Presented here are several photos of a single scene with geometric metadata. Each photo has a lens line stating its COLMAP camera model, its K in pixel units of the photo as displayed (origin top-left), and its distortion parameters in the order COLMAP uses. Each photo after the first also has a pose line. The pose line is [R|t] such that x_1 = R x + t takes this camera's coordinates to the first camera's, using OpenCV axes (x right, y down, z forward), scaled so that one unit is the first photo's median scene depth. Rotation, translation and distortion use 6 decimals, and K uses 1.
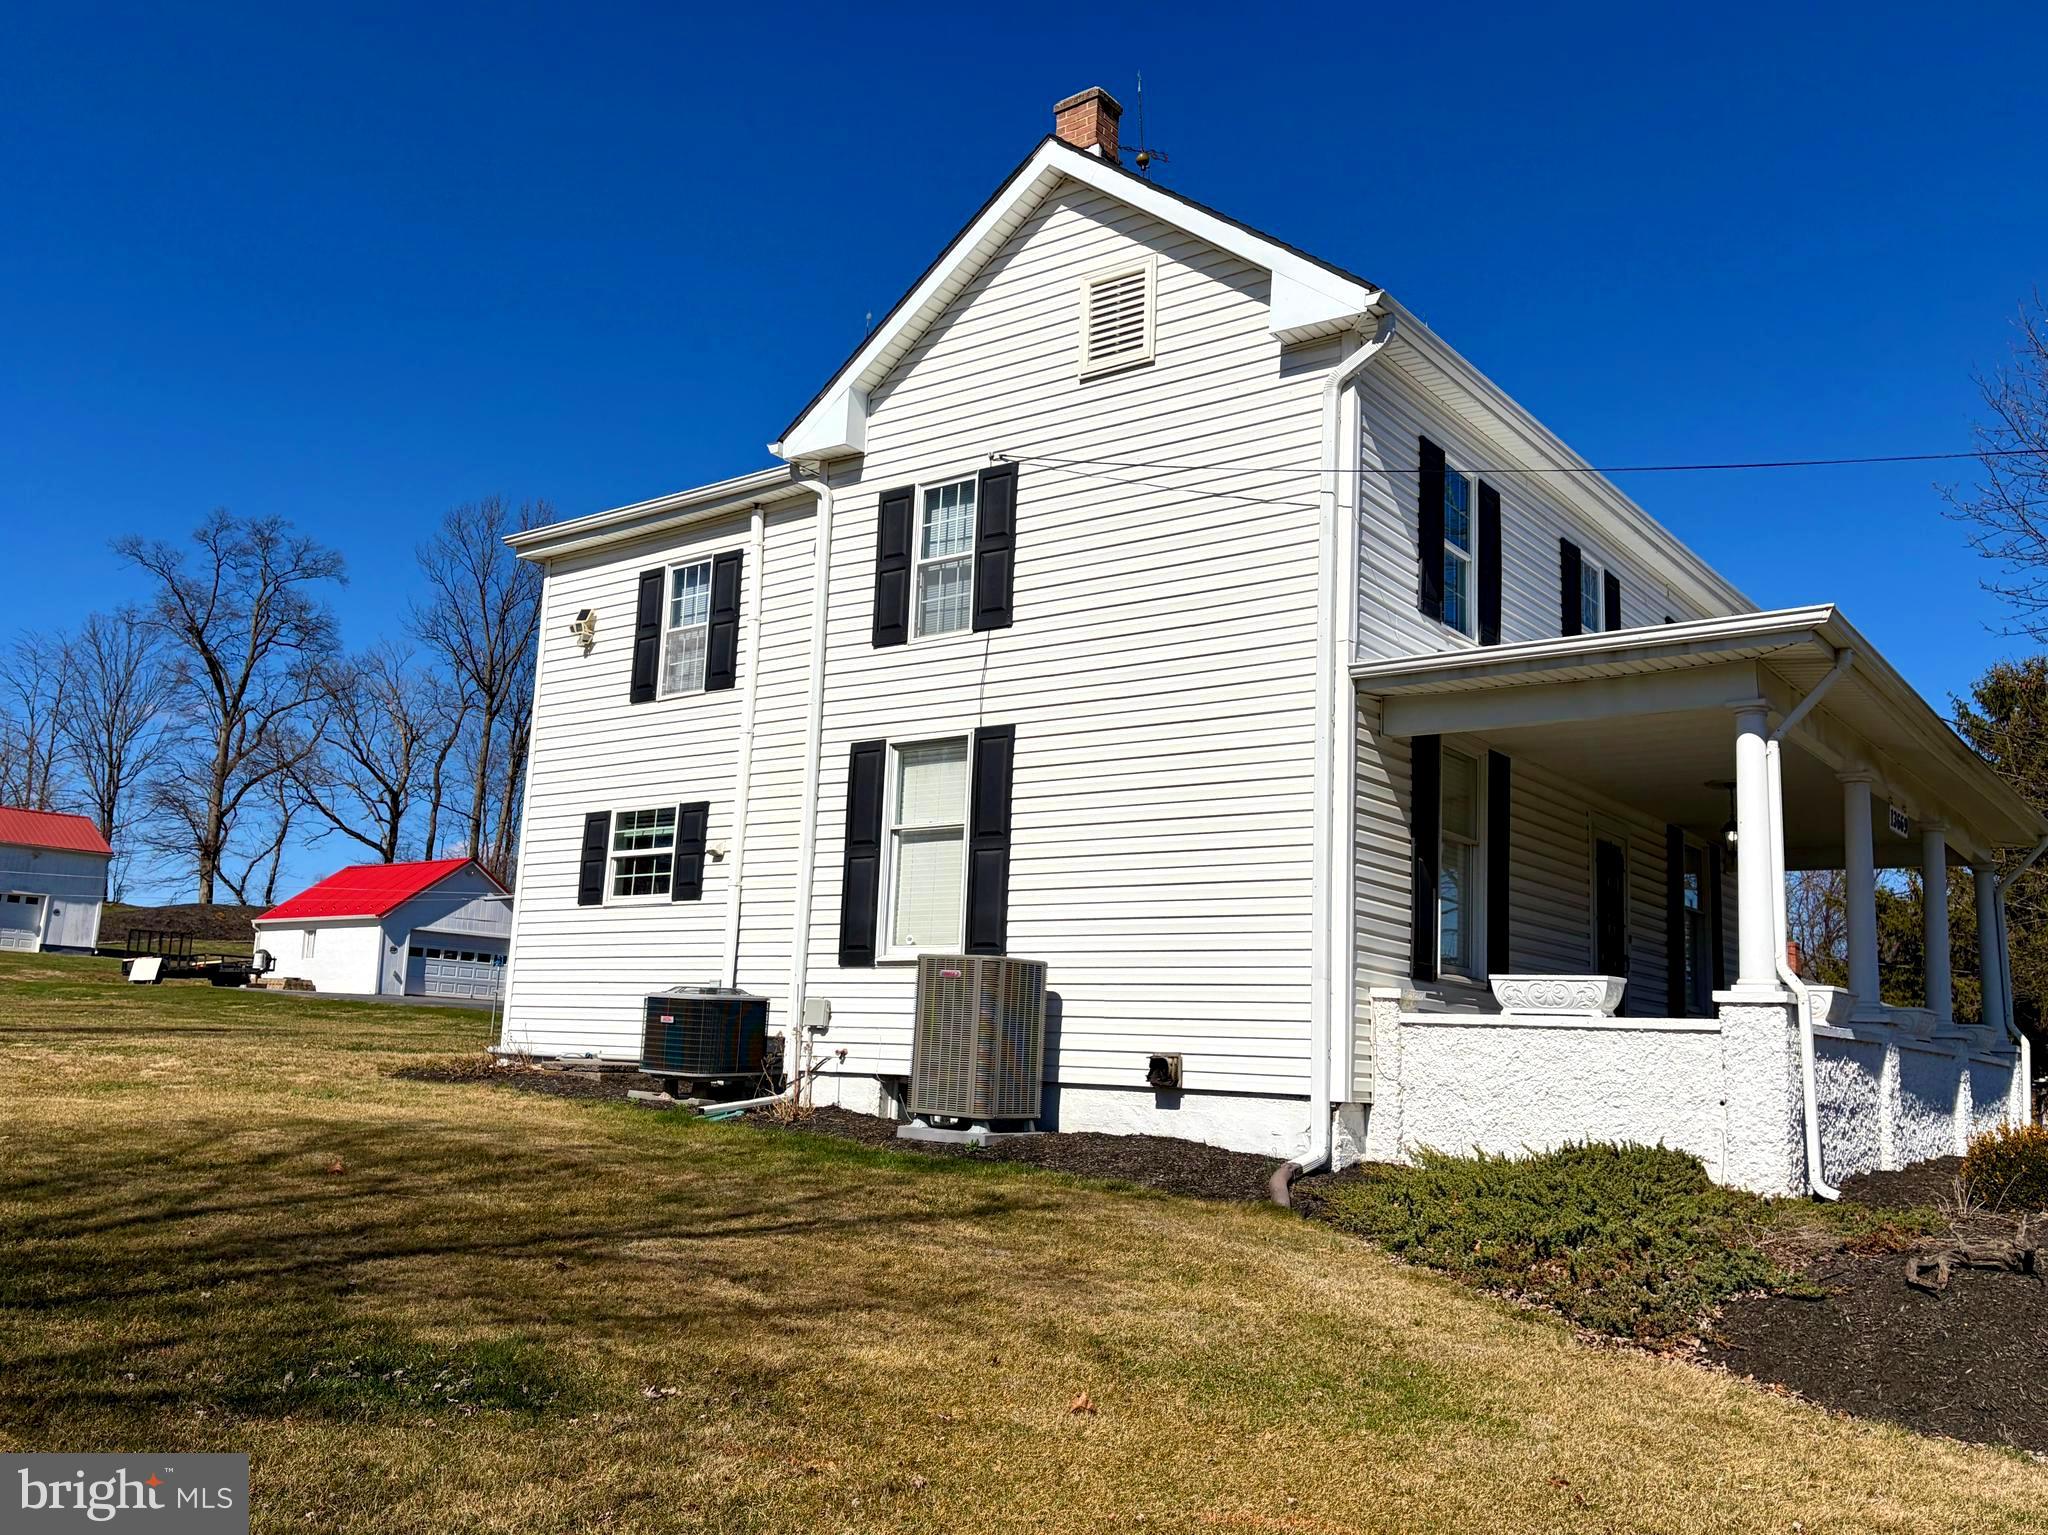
lens RADIAL K [[1684.5, 0, 1024.0], [0, 1684.5, 767.5], [0, 0, 1]] dist [0.043388, 0.002548]
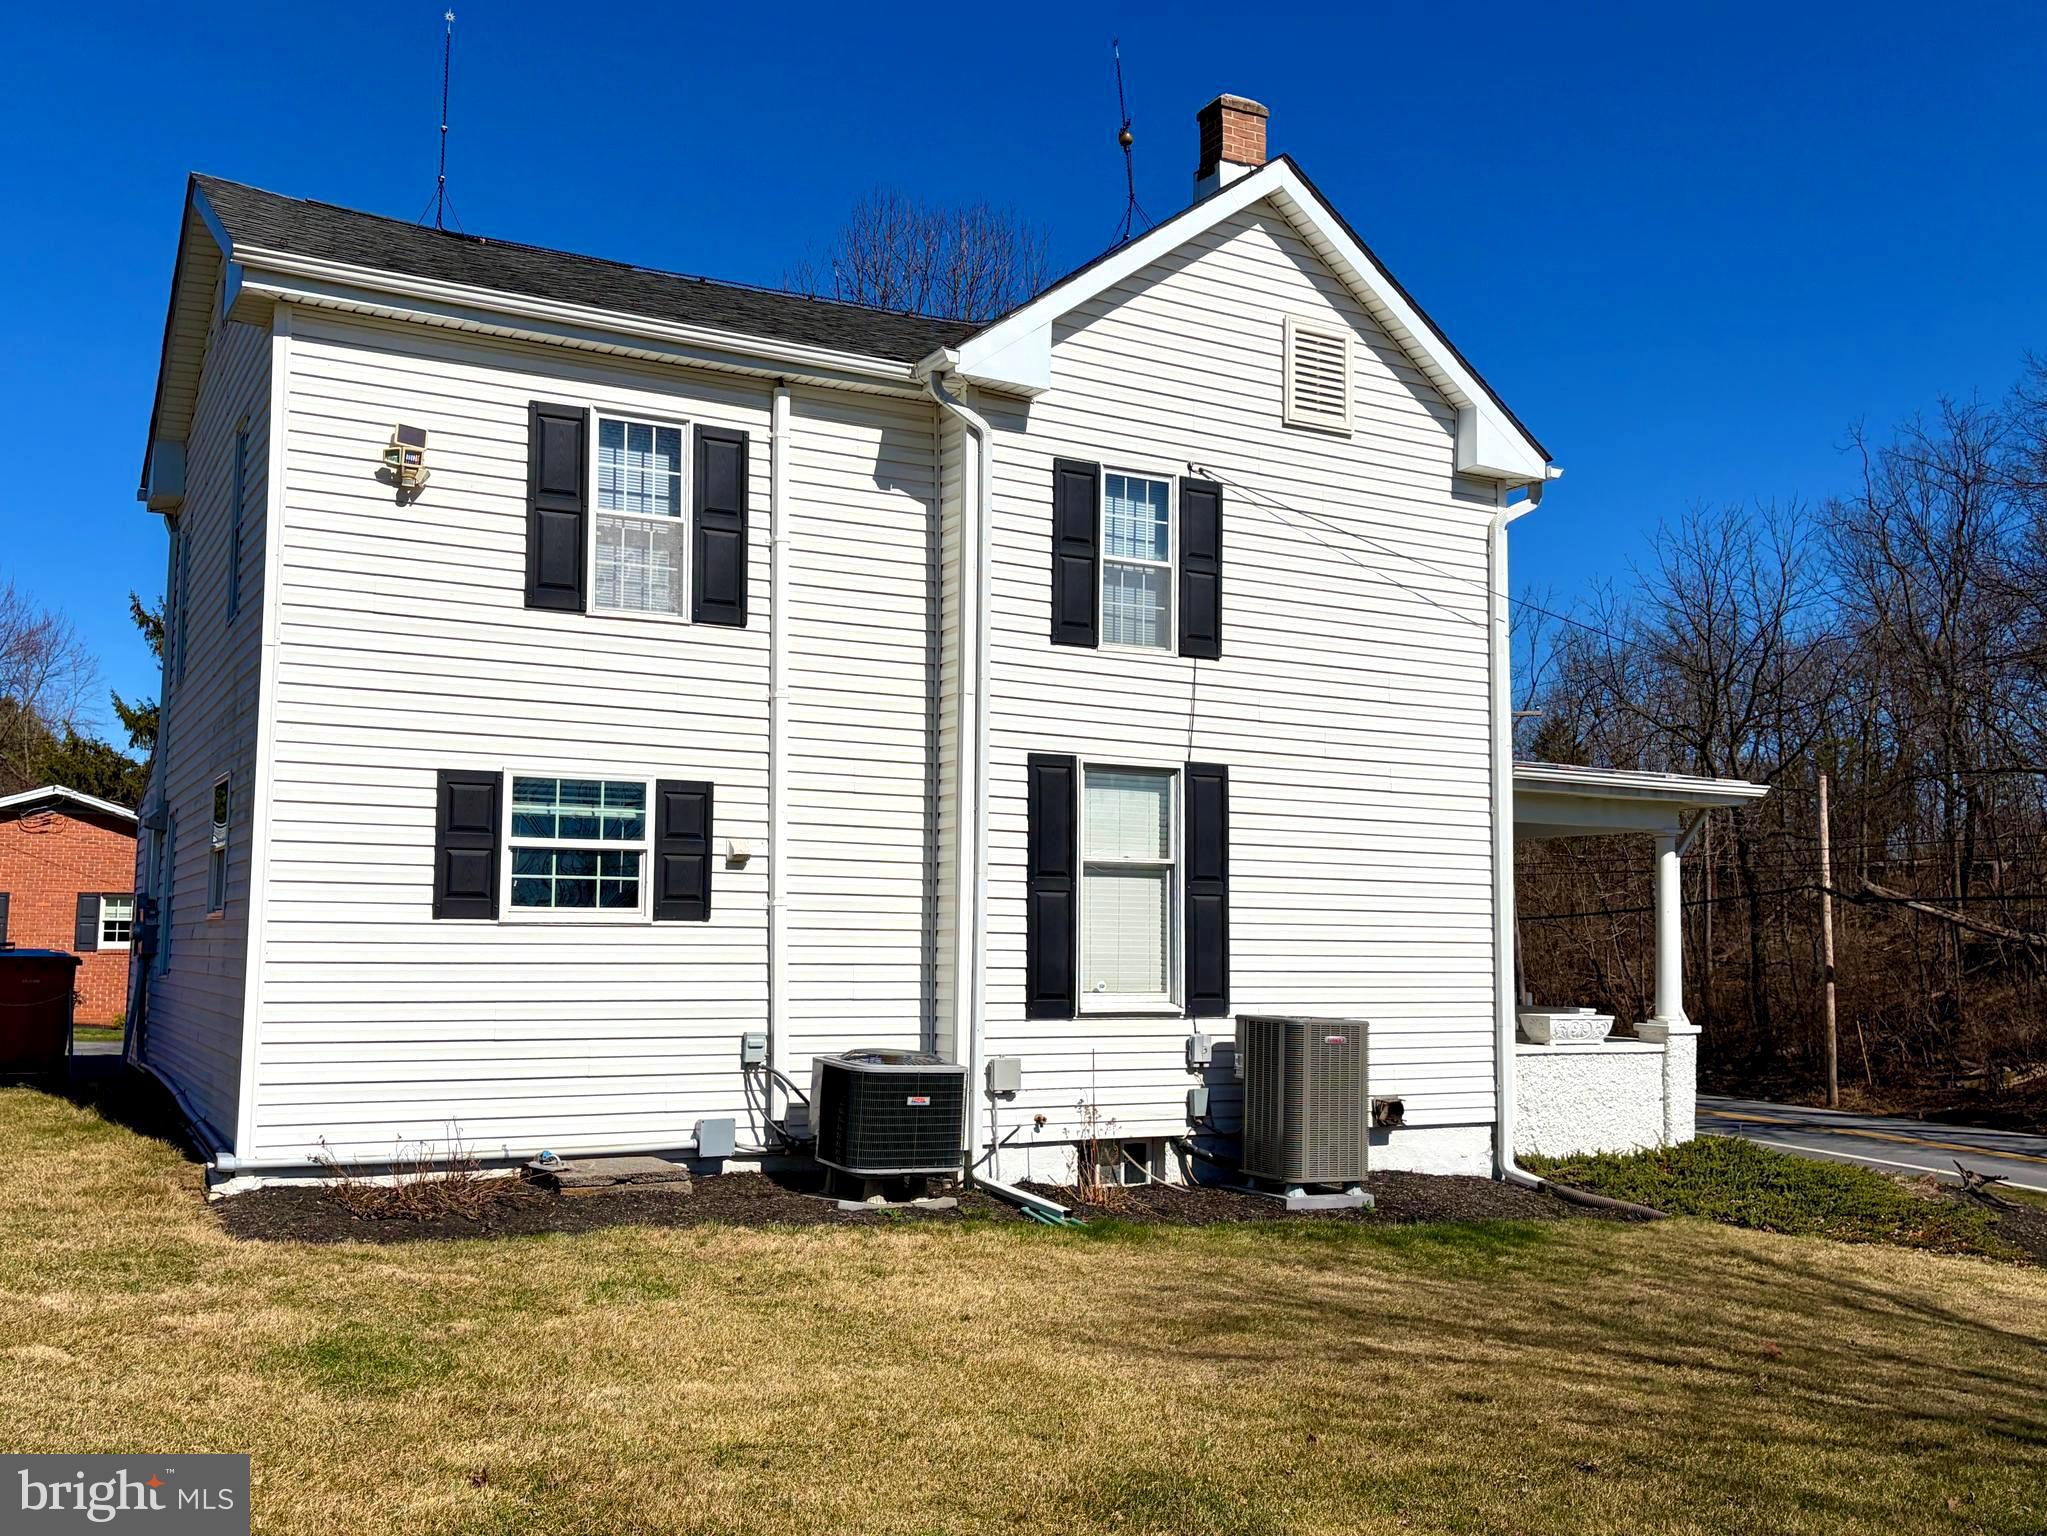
lens RADIAL K [[1827.8, 0, 1023.5], [0, 1827.8, 768.0], [0, 0, 1]] dist [0.045734, -0.013482]
pose [[0.404426, 0.056406, 0.912829, -0.956799], [-0.151369, 0.988459, 0.005984, -0.011996], [-0.901957, -0.140594, 0.408297, 0.641740]]
